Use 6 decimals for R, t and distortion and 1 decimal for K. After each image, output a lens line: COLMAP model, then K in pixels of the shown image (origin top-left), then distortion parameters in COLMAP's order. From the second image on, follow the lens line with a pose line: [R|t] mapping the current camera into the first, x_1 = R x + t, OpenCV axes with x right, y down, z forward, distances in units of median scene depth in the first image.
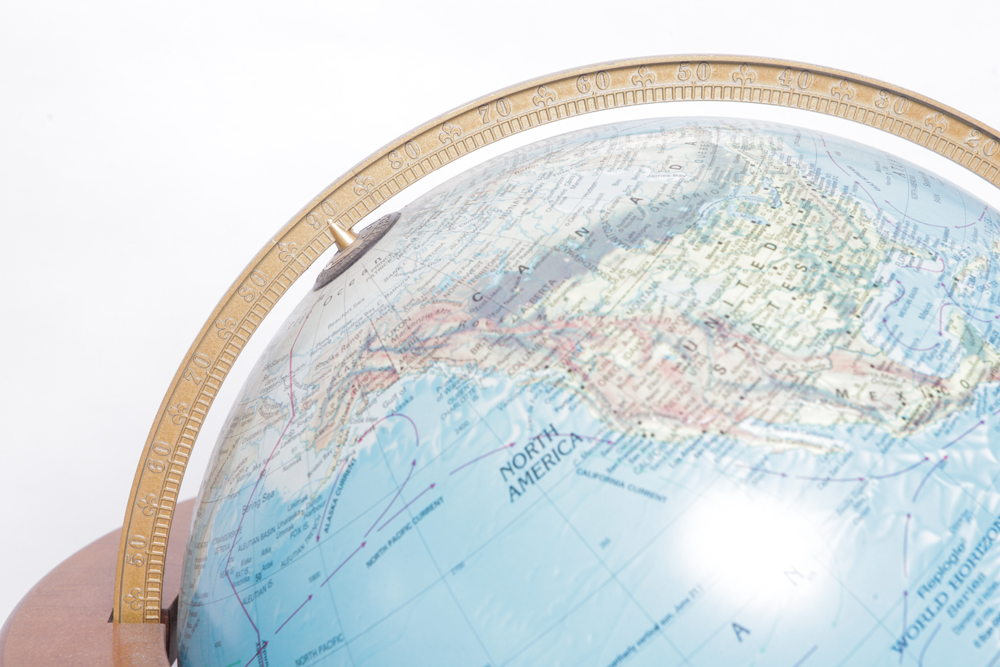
lens RADIAL K [[1958.4, 0, 502.2], [0, 1958.4, 327.8], [0, 0, 1]] dist [0.276865, 0.000000]
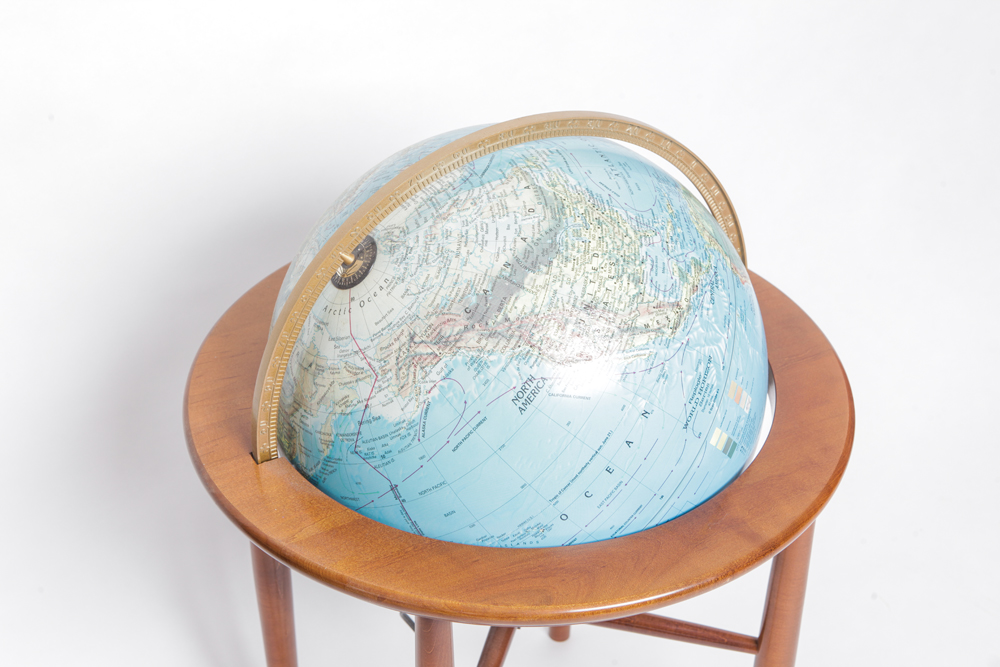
lens RADIAL K [[1488.4, 0, 502.4], [0, 1488.4, 334.3], [0, 0, 1]] dist [0.044529, 0.000000]
pose [[0.903667, -0.274444, 0.328734, -0.501872], [0.120354, 0.899471, 0.420079, -0.647446], [-0.410975, -0.340047, 0.845853, -0.337222]]
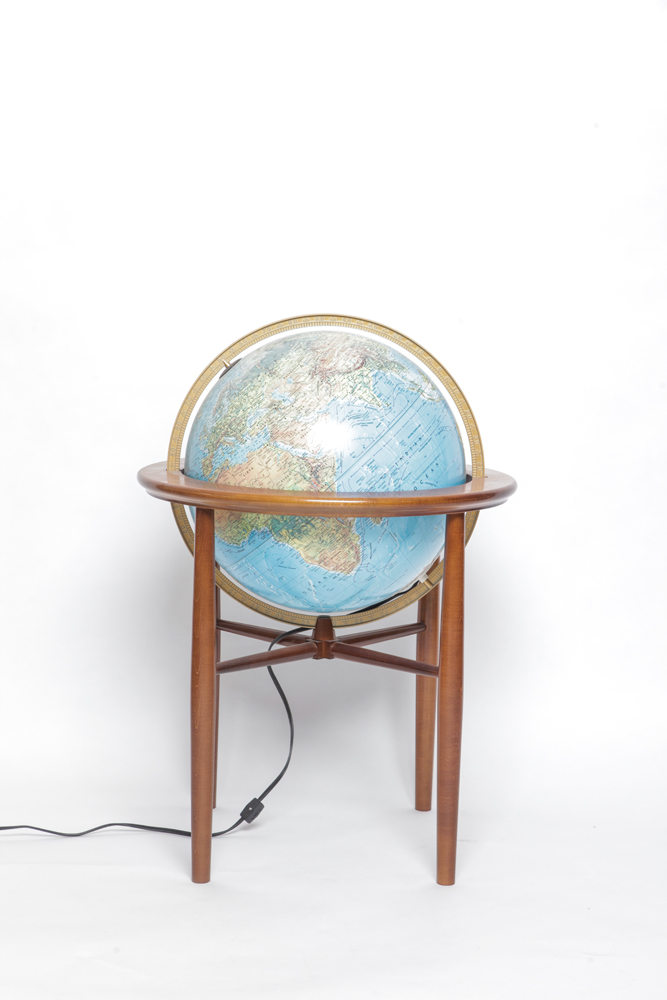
lens RADIAL K [[1958.4, 0, 329.1], [0, 1958.4, 494.8], [0, 0, 1]] dist [0.276865, 0.000000]
pose [[0.998594, -0.021455, -0.048480, 0.329845], [0.017309, 0.996284, -0.084377, 0.593532], [0.050110, 0.083419, 0.995254, -3.063009]]
